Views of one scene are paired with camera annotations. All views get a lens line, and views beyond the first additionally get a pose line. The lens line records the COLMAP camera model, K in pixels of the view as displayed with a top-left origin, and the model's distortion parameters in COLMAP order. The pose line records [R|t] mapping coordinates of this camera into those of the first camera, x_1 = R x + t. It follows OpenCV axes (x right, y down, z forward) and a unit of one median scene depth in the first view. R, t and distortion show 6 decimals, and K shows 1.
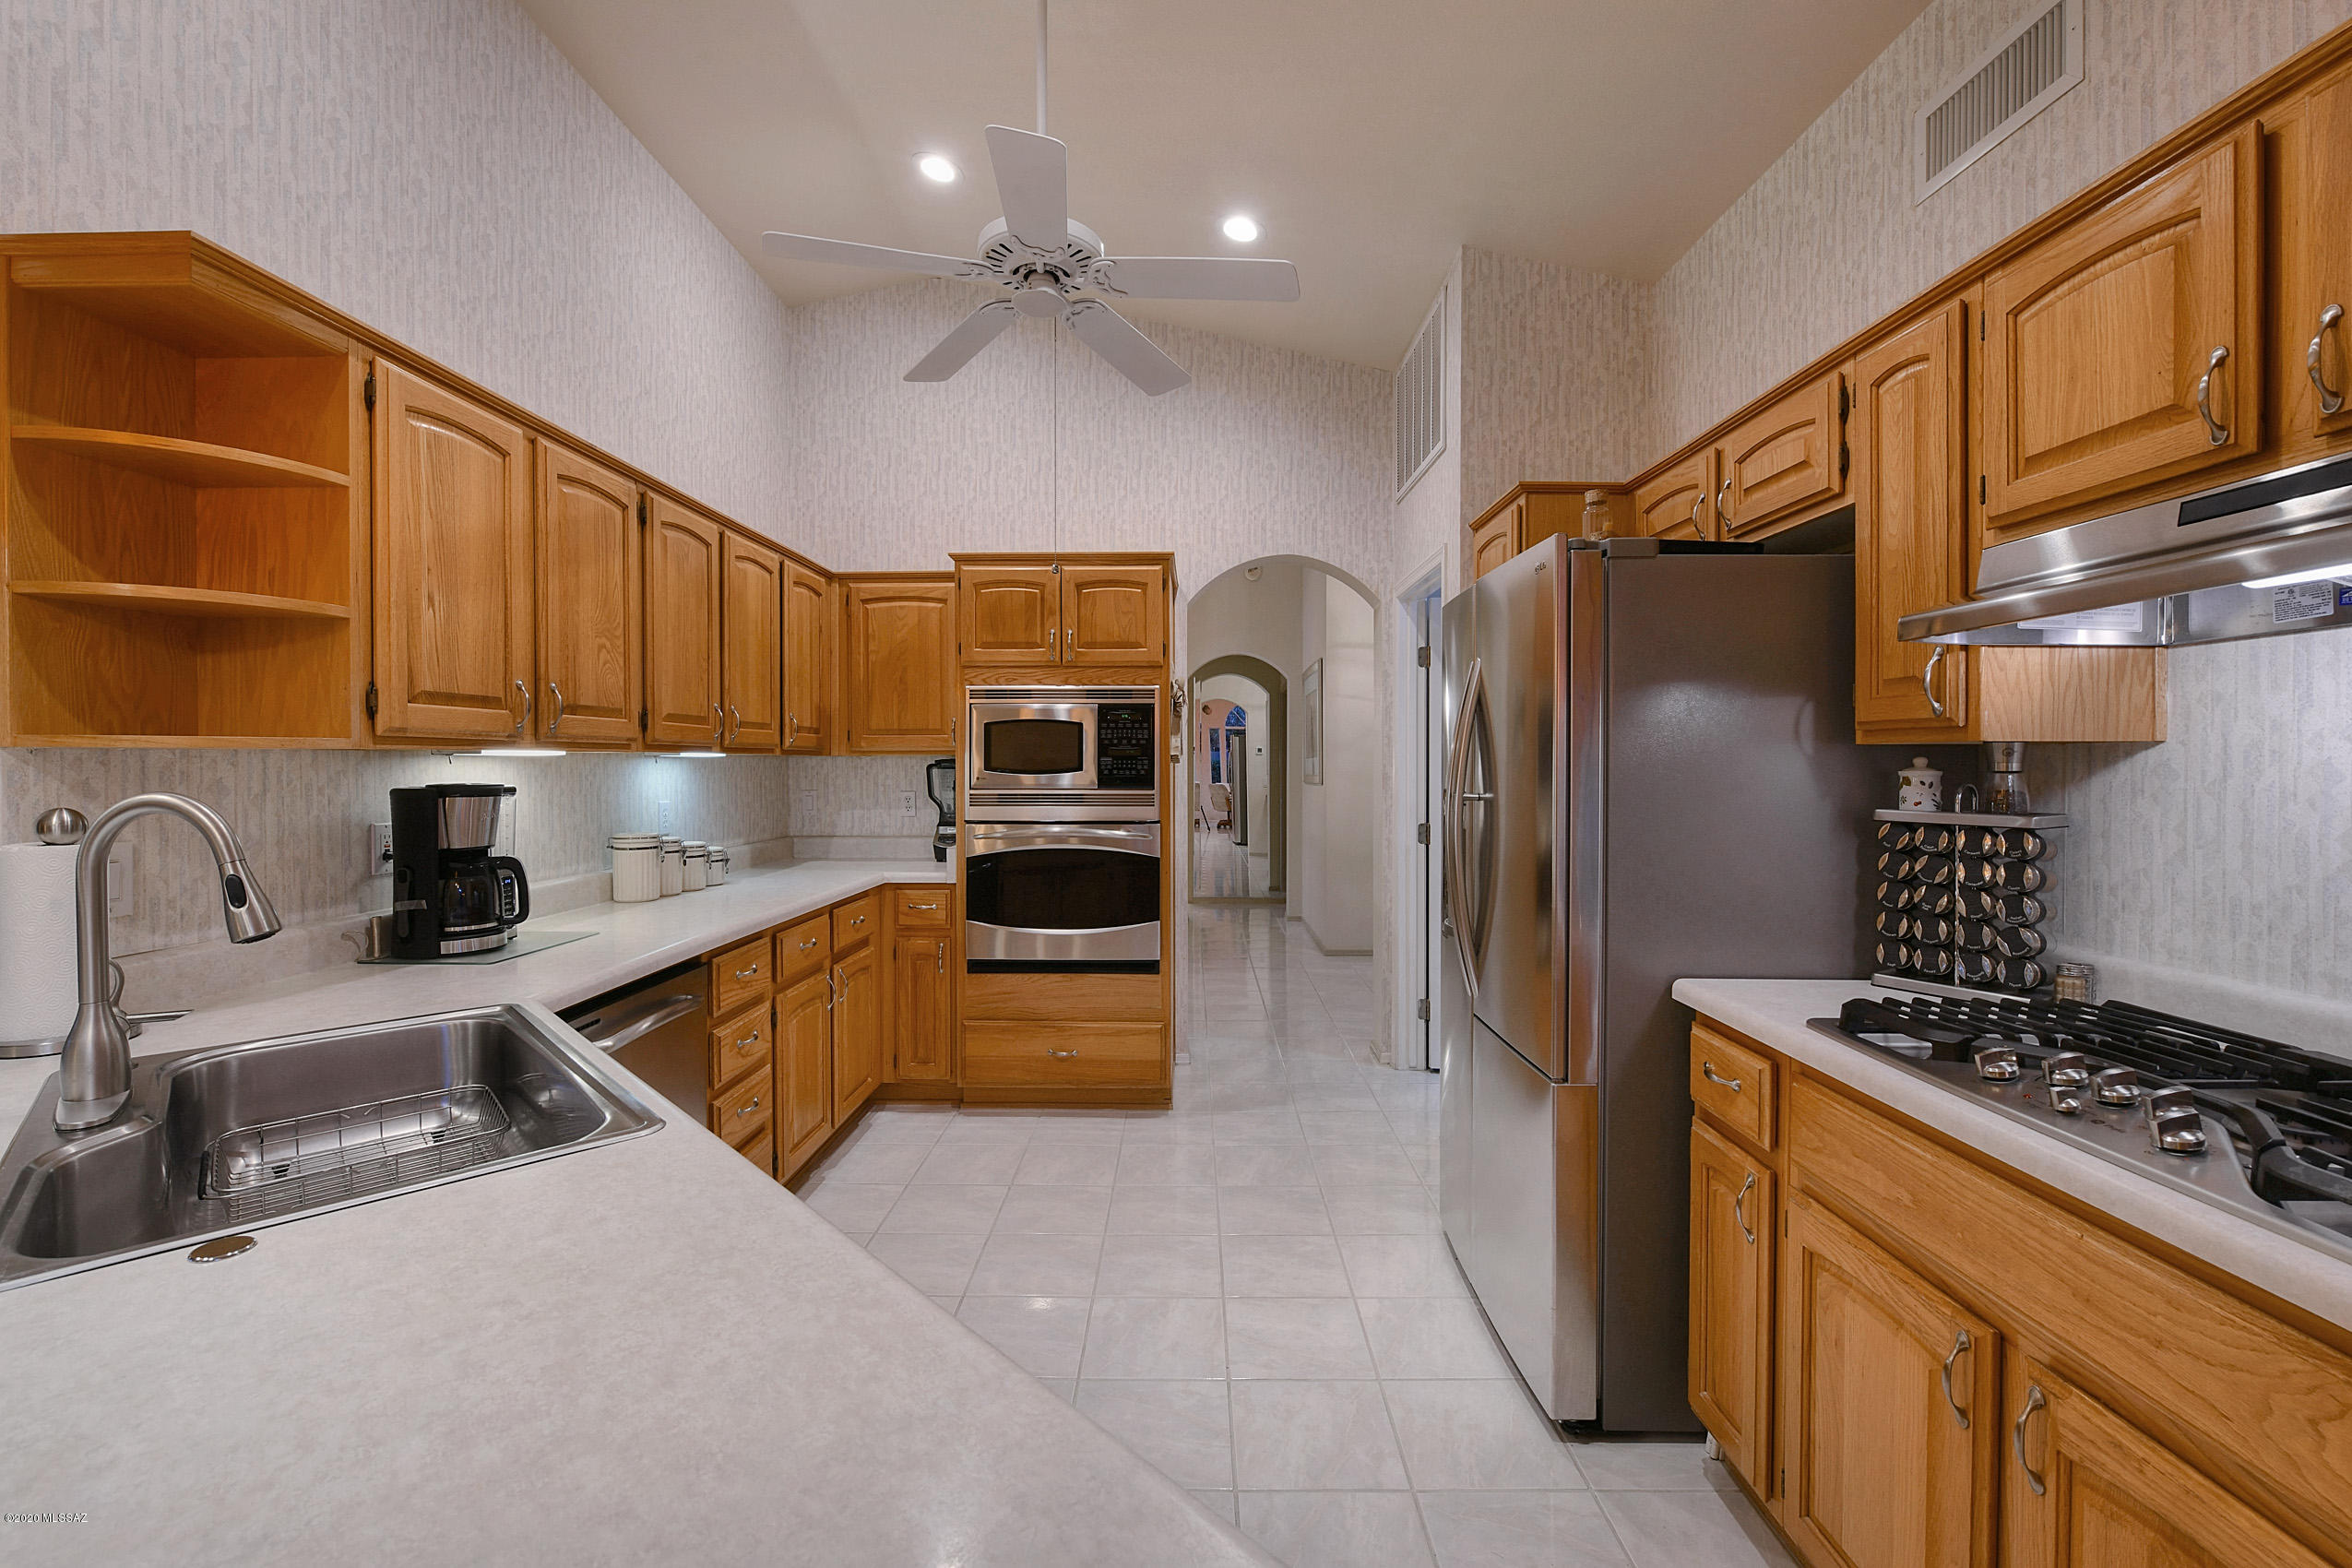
lens RADIAL K [[955.9, 0, 1156.7], [0, 955.9, 757.7], [0, 0, 1]] dist [-0.005939, -0.000475]
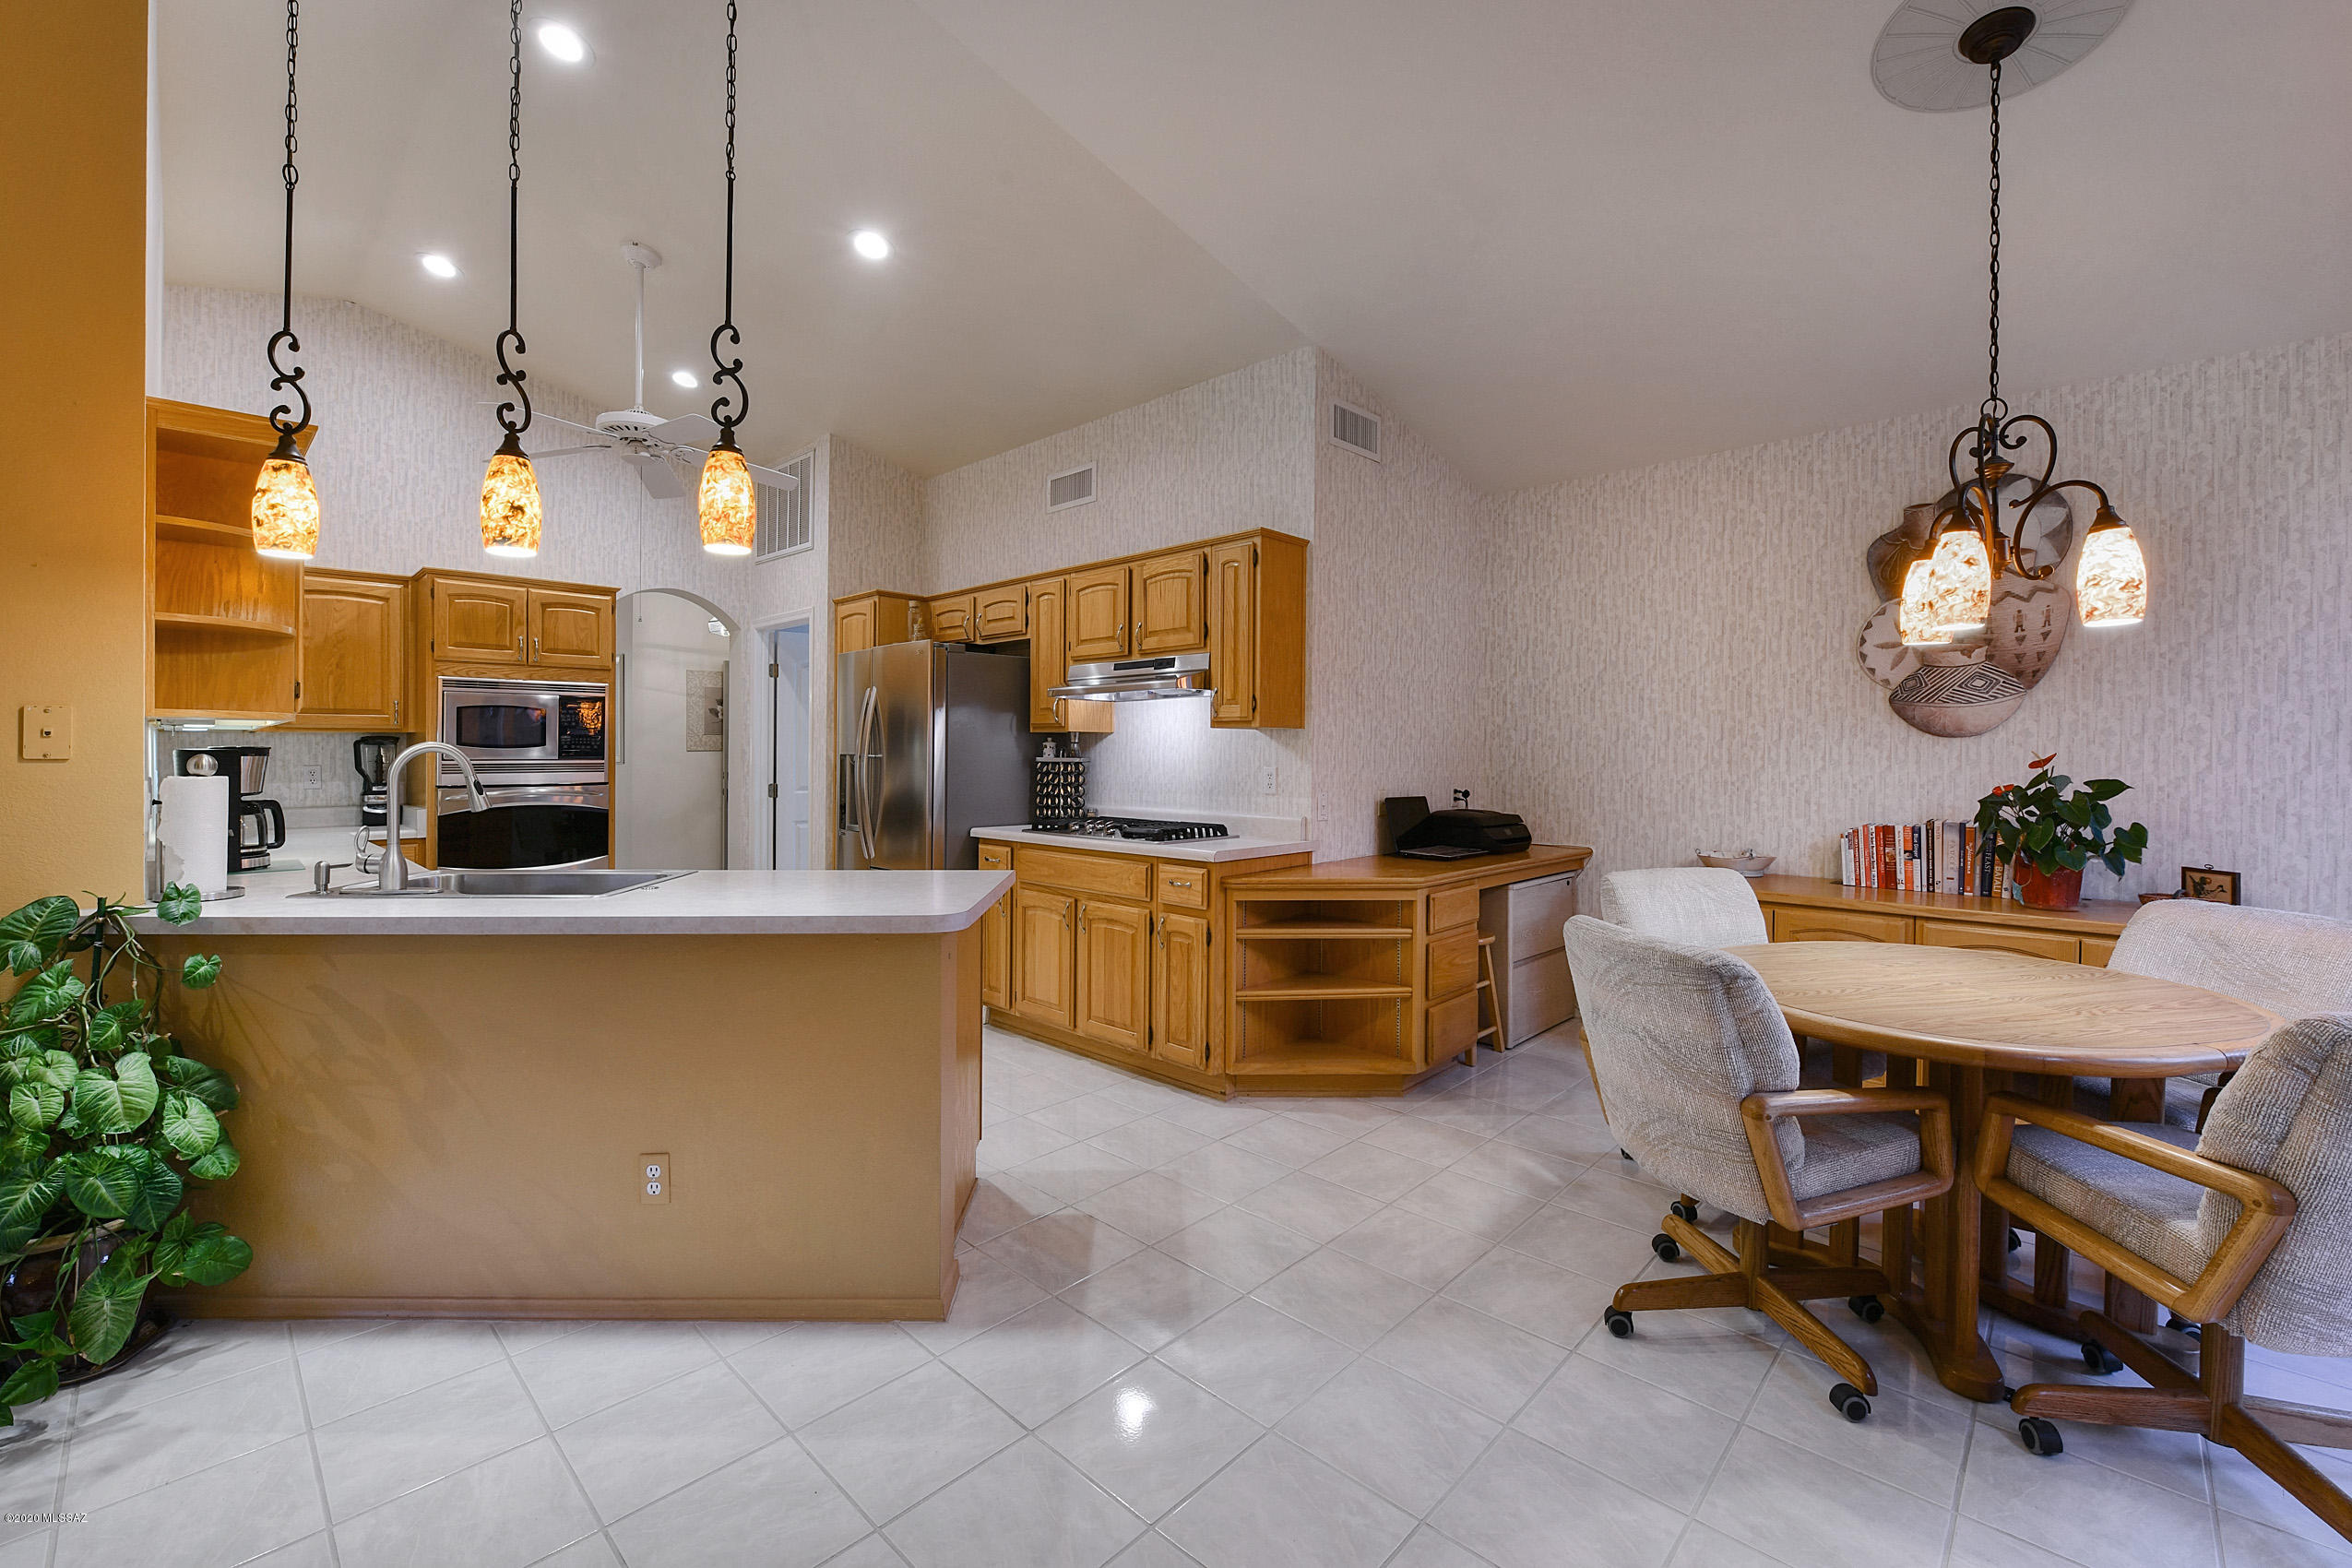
lens RADIAL K [[955.9, 0, 1156.7], [0, 955.9, 757.7], [0, 0, 1]] dist [-0.005939, -0.000475]
pose [[0.676537, -0.005607, 0.736387, -0.707044], [-0.003385, 0.999937, 0.010724, 0.019627], [-0.736400, -0.009748, 0.676476, -0.753765]]
